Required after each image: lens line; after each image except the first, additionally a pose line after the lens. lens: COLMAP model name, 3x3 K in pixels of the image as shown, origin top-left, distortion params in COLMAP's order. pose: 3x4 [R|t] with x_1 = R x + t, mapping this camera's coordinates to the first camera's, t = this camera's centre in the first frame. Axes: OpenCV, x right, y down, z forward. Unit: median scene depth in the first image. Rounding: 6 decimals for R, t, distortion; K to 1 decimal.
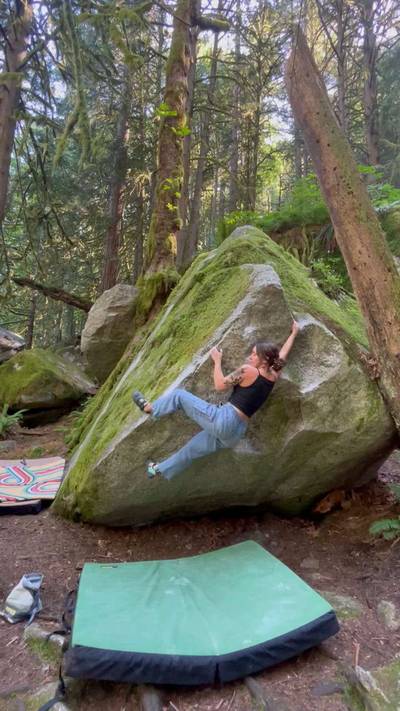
lens RADIAL K [[324.4, 0, 201.0], [0, 324.4, 353.3], [0, 0, 1]] dist [0.005027, 0.000103]
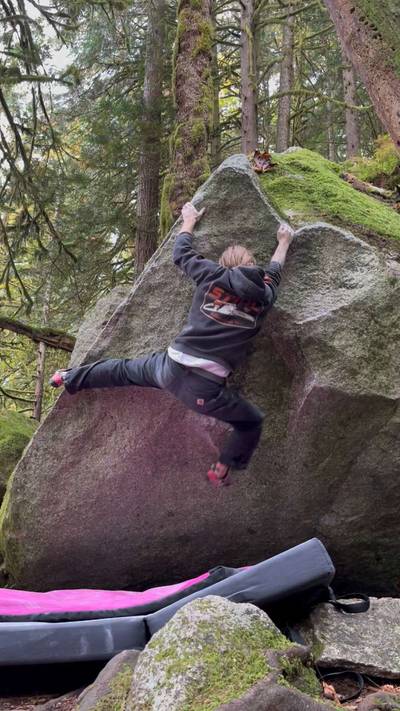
lens RADIAL K [[607.8, 0, 201.7], [0, 607.8, 357.2], [0, 0, 1]] dist [0.035524, -0.005099]
pose [[0.965226, -0.117414, -0.233564, 0.368952], [0.071885, 0.978227, -0.194689, 0.372662], [0.251338, 0.171129, 0.952651, -0.148198]]
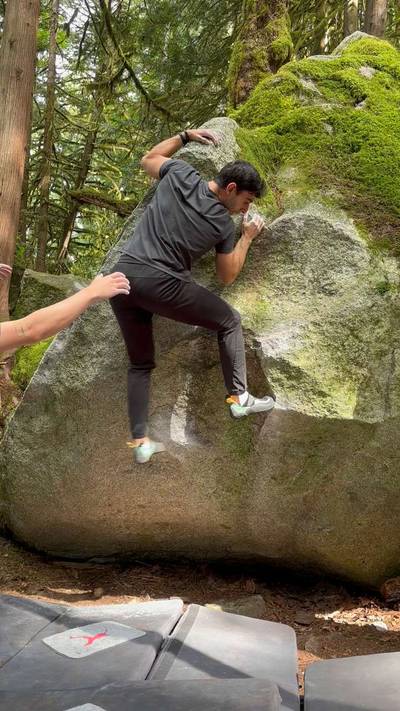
lens RADIAL K [[647.4, 0, 197.9], [0, 647.4, 356.8], [0, 0, 1]] dist [0.066949, 0.000000]
pose [[0.895086, -0.006060, -0.445851, 0.663963], [0.025412, 0.998976, 0.037439, 0.096964], [0.445168, -0.044841, 0.894324, -0.045145]]
